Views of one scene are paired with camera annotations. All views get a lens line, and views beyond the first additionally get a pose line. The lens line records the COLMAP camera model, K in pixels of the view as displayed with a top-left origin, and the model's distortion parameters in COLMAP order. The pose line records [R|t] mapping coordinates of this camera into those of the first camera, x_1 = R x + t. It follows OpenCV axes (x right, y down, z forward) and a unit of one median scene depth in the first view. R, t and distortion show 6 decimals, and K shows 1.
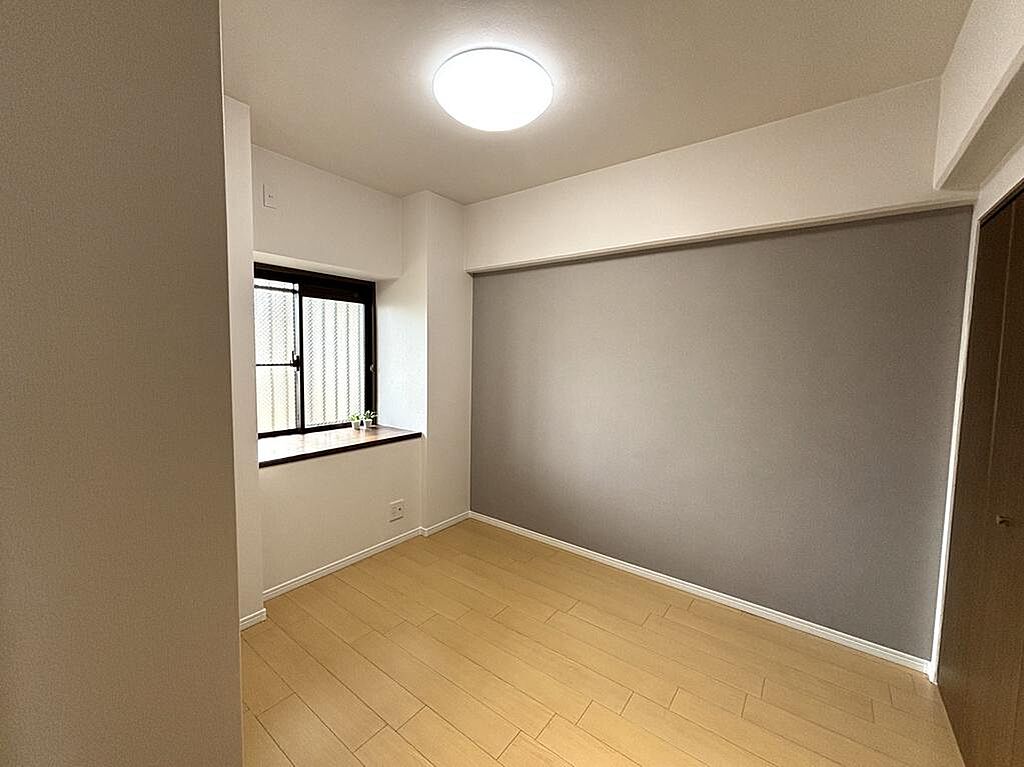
lens RADIAL K [[414.5, 0, 511.0], [0, 414.5, 381.0], [0, 0, 1]] dist [0.008973, 0.000261]
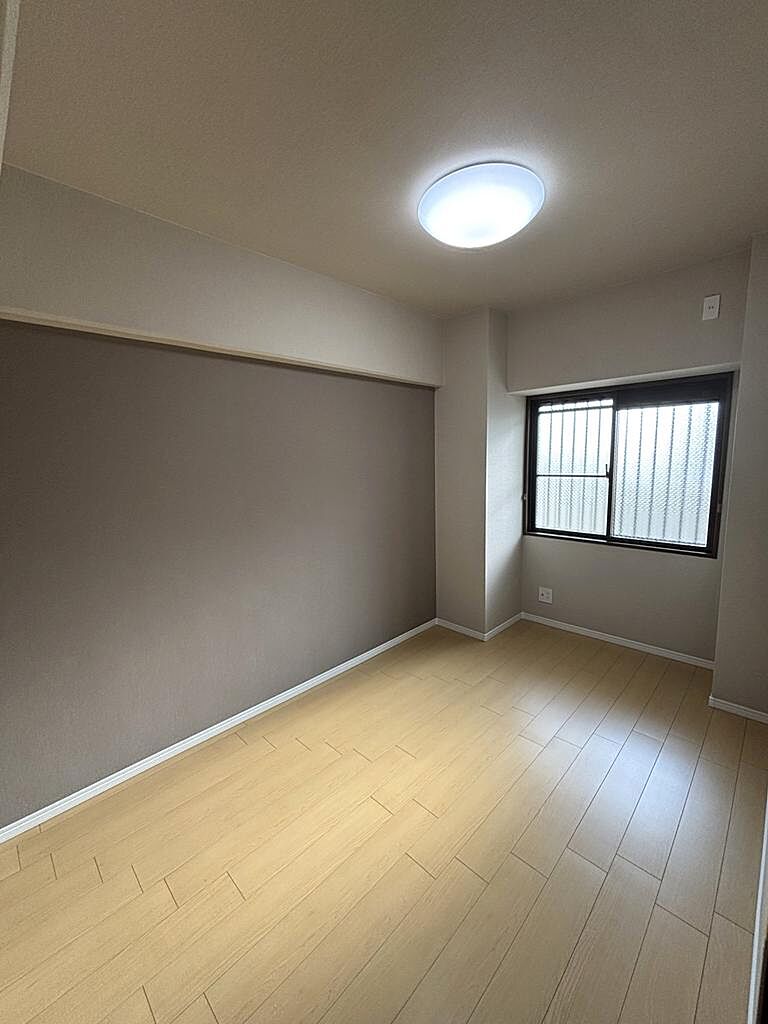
lens RADIAL K [[414.5, 0, 383.5], [0, 414.5, 511.7], [0, 0, 1]] dist [0.008973, 0.000261]
pose [[-0.123728, 0.127513, -0.984089, 0.620479], [-0.052434, 0.989484, 0.134805, -0.063969], [0.990930, 0.068279, -0.115741, 0.566583]]
